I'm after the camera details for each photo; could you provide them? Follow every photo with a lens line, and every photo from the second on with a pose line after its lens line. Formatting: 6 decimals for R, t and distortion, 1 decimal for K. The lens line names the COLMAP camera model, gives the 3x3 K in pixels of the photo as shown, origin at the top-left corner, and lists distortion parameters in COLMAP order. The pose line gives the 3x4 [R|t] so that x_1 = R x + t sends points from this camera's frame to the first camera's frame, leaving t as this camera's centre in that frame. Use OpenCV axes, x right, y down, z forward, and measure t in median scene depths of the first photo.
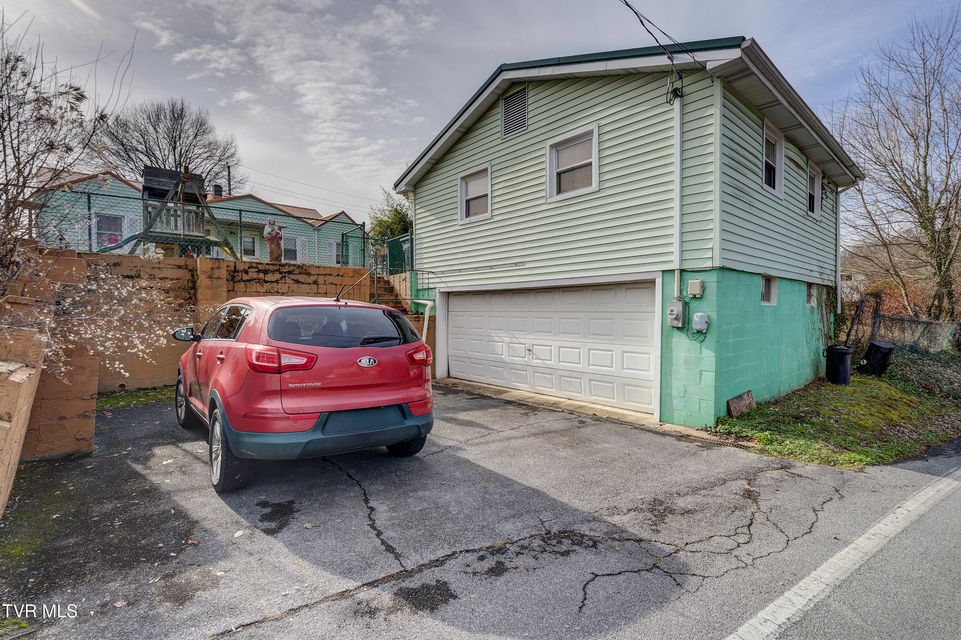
lens RADIAL K [[436.3, 0, 480.5], [0, 436.3, 320.0], [0, 0, 1]] dist [0.000192, 0.000019]
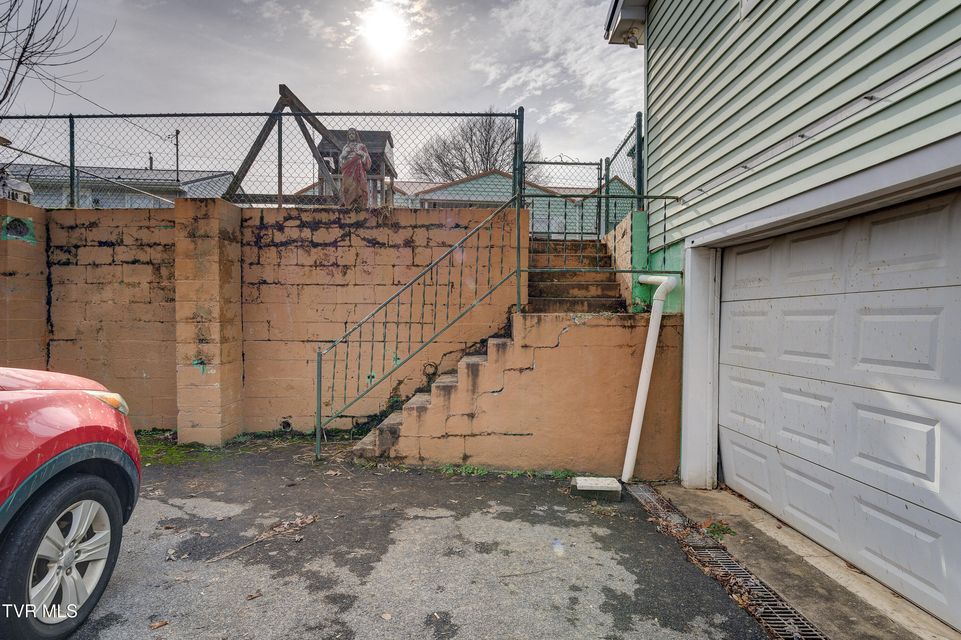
lens RADIAL K [[470.3, 0, 480.5], [0, 470.3, 320.0], [0, 0, 1]] dist [-0.057034, 0.000454]
pose [[0.773174, 0.007938, -0.634144, 0.013235], [-0.023949, 0.999574, -0.016687, 0.005820], [0.633741, 0.028089, 0.773035, 0.584887]]
